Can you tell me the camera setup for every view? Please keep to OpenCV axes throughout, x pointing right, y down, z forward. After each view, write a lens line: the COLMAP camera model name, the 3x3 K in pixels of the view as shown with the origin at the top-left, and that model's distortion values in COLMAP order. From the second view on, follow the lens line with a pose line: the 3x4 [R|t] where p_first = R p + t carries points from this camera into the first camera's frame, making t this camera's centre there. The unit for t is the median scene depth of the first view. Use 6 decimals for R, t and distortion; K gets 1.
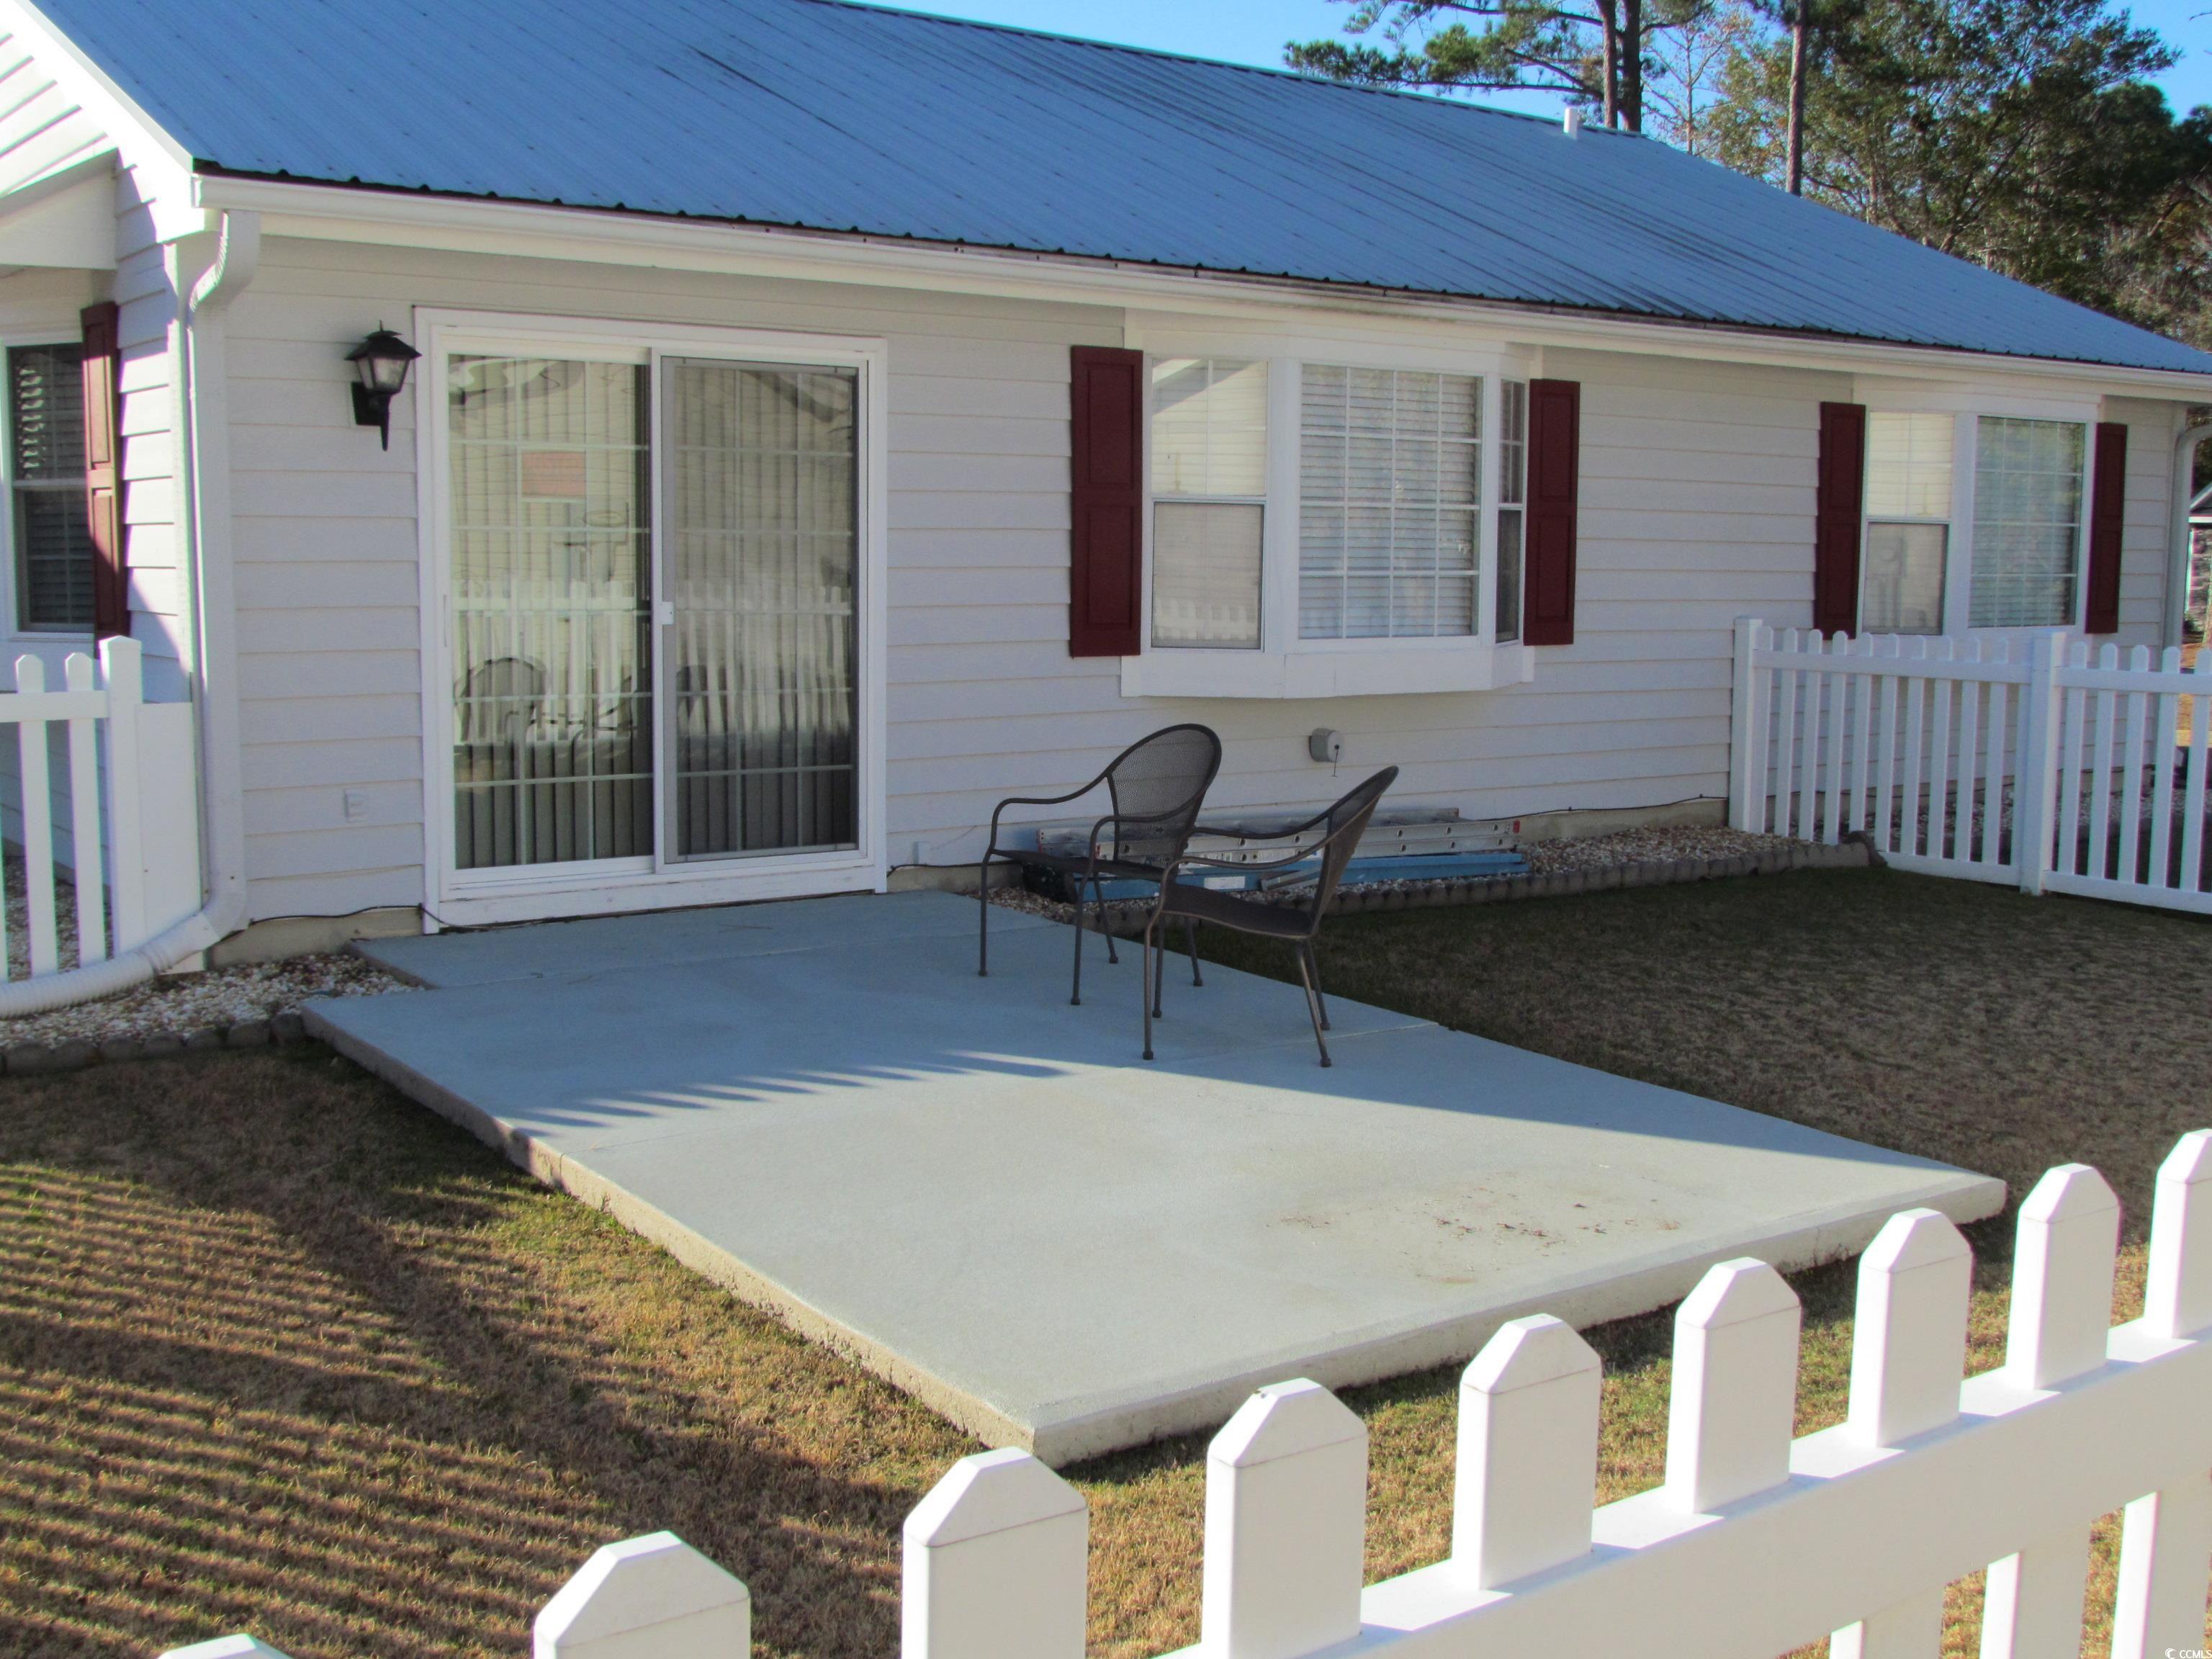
lens RADIAL K [[2322.7, 0, 1103.0], [0, 2322.7, 845.5], [0, 0, 1]] dist [-0.048827, 0.000000]
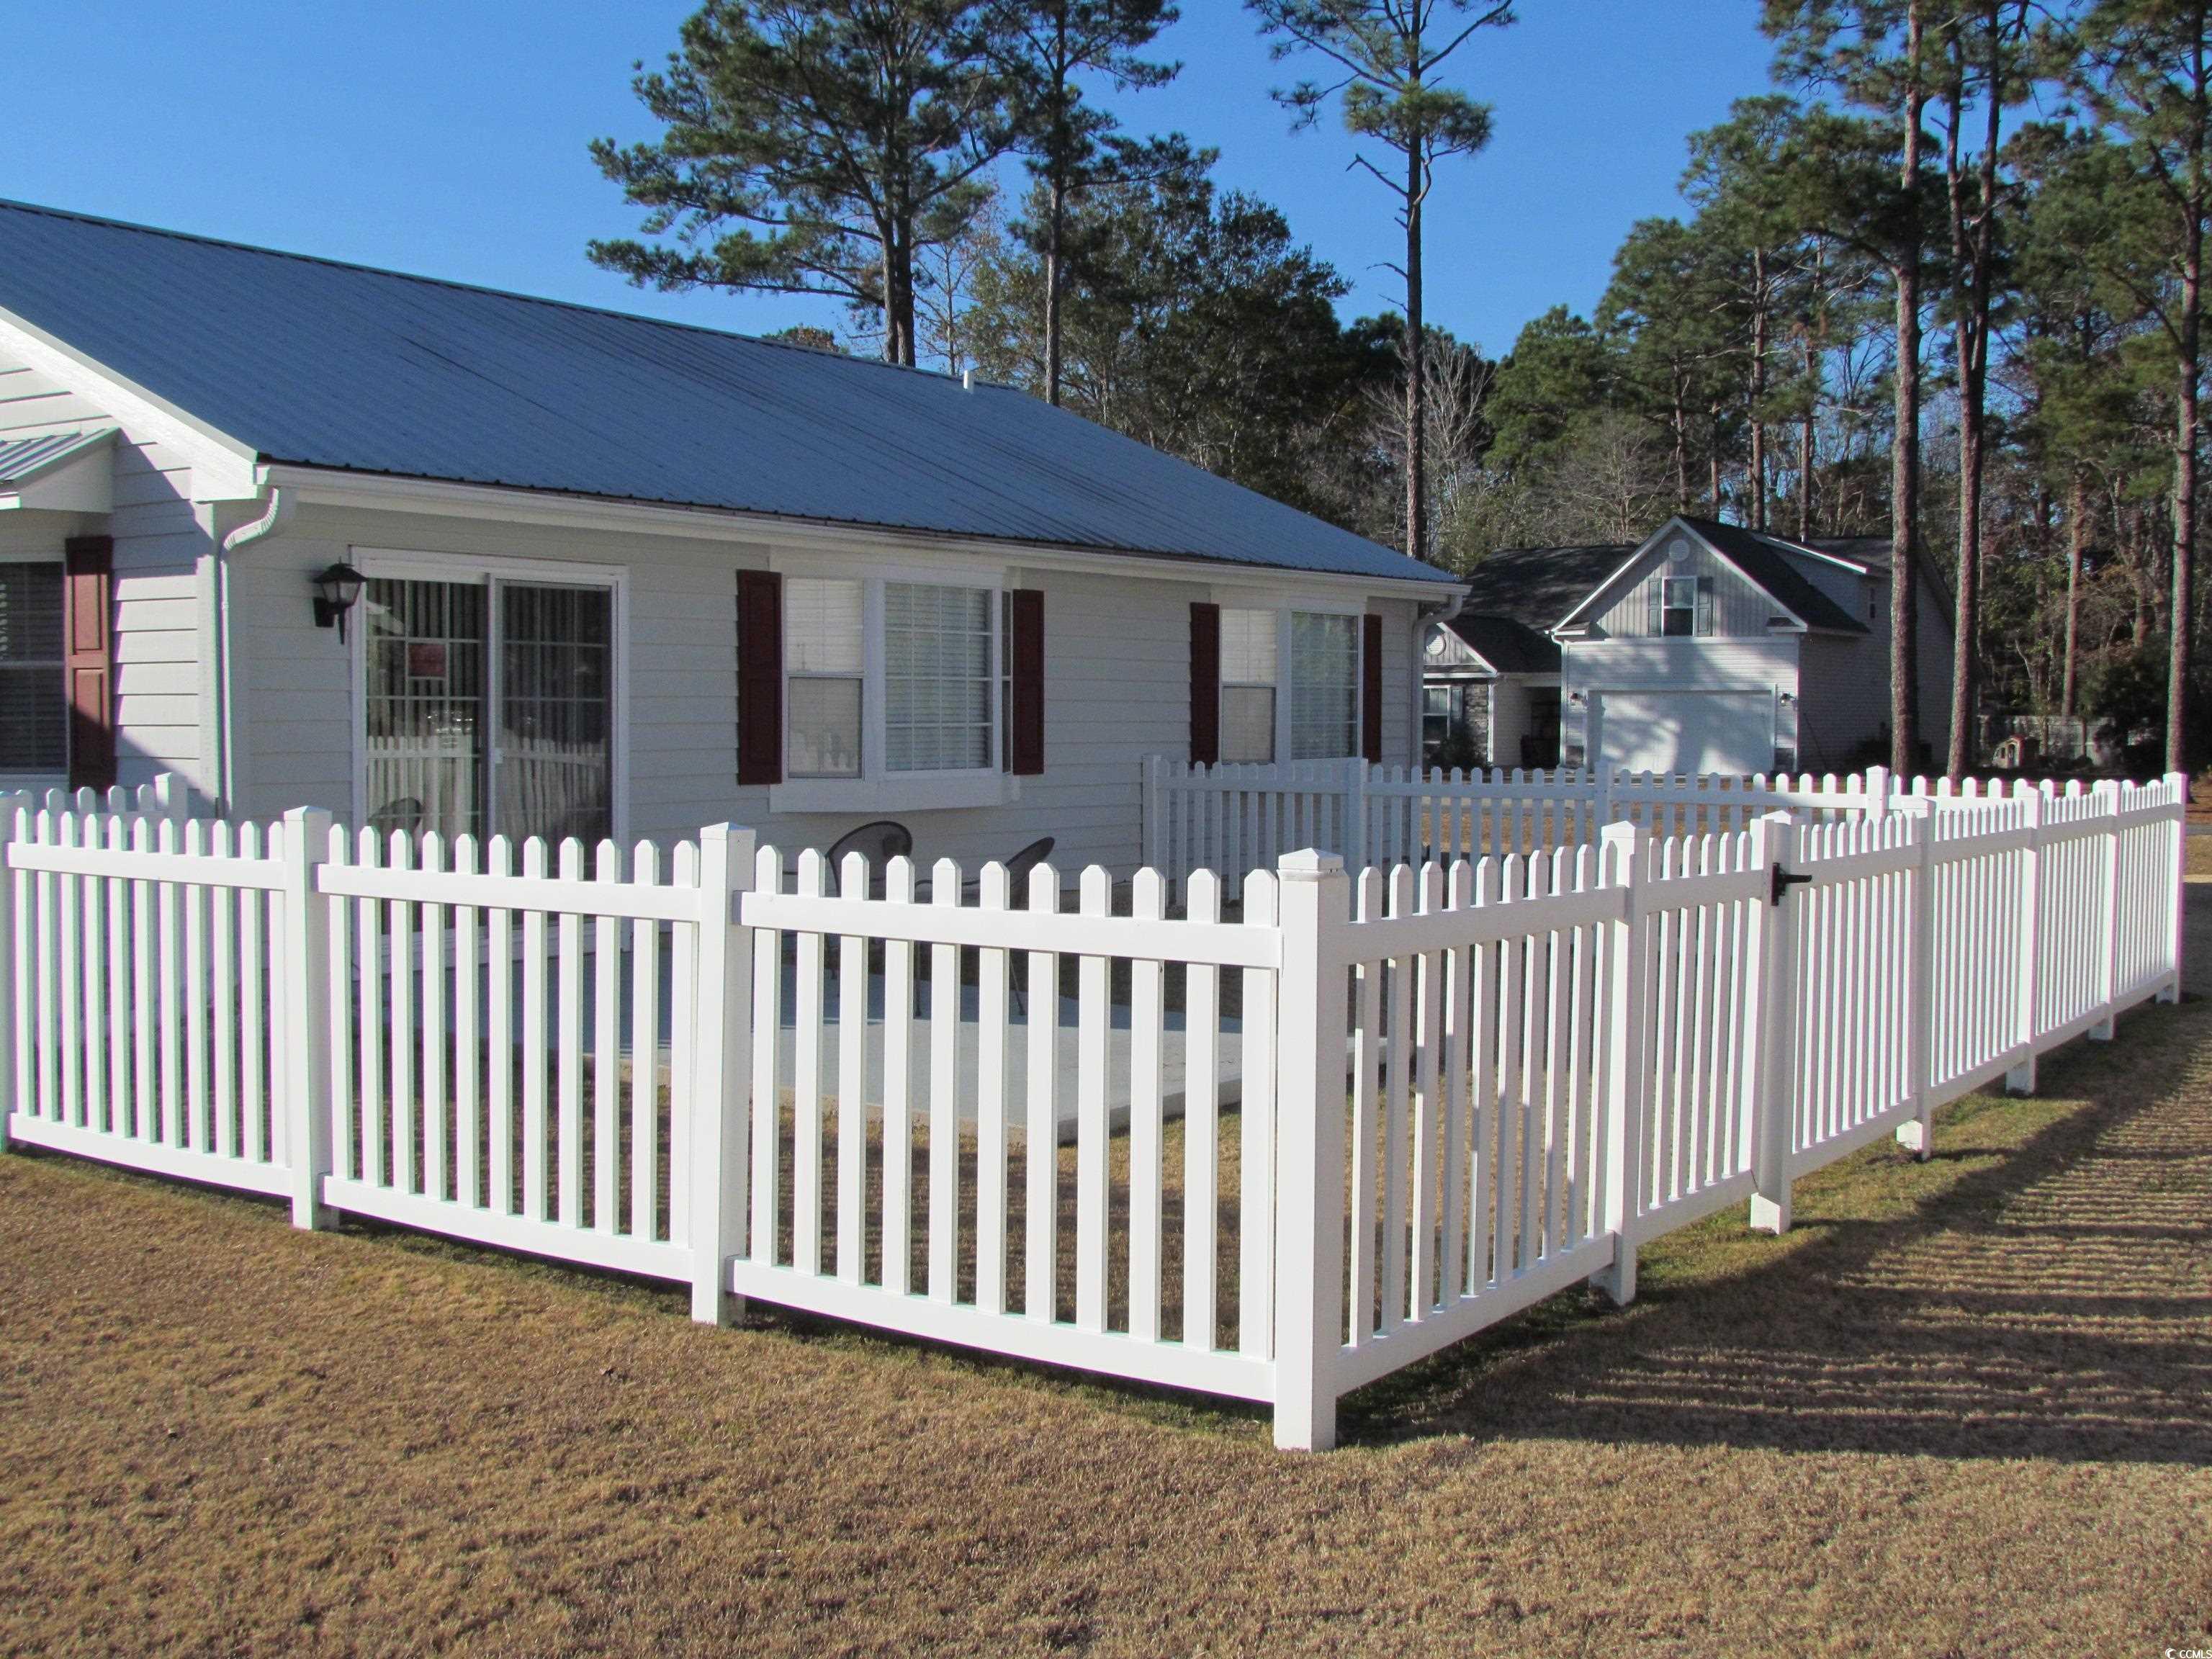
lens RADIAL K [[2322.7, 0, 1107.6], [0, 2322.7, 821.8], [0, 0, 1]] dist [-0.048827, 0.000000]
pose [[0.945722, -0.020635, 0.324320, -0.055555], [0.045446, 0.996573, -0.069114, 0.010630], [-0.321782, 0.080102, 0.943419, -0.088069]]
